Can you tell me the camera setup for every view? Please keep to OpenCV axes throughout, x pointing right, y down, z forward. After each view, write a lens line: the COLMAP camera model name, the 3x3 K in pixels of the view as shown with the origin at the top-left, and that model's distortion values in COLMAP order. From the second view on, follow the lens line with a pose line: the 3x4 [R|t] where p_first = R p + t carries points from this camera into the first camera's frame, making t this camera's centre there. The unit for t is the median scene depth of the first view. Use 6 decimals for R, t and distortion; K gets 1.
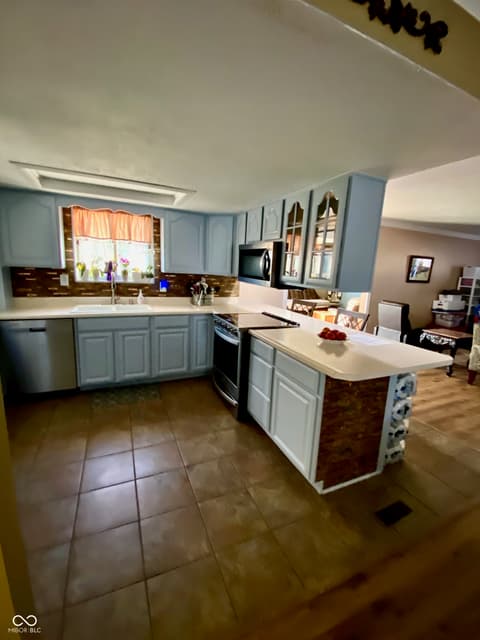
lens RADIAL K [[278.9, 0, 240.6], [0, 278.9, 317.9], [0, 0, 1]] dist [0.003204, -0.001558]
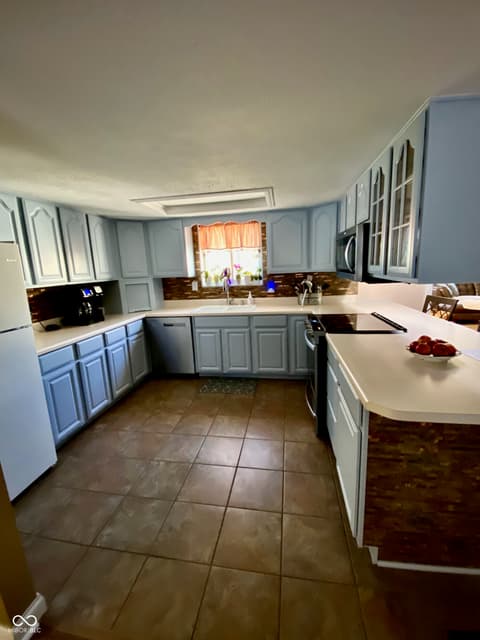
lens RADIAL K [[265.0, 0, 239.6], [0, 265.0, 318.8], [0, 0, 1]] dist [-0.002819, -0.004838]
pose [[0.827863, 0.019560, -0.560590, 0.210758], [-0.016096, 0.999809, 0.011115, -0.004779], [0.560700, -0.000178, 0.828019, 0.137882]]
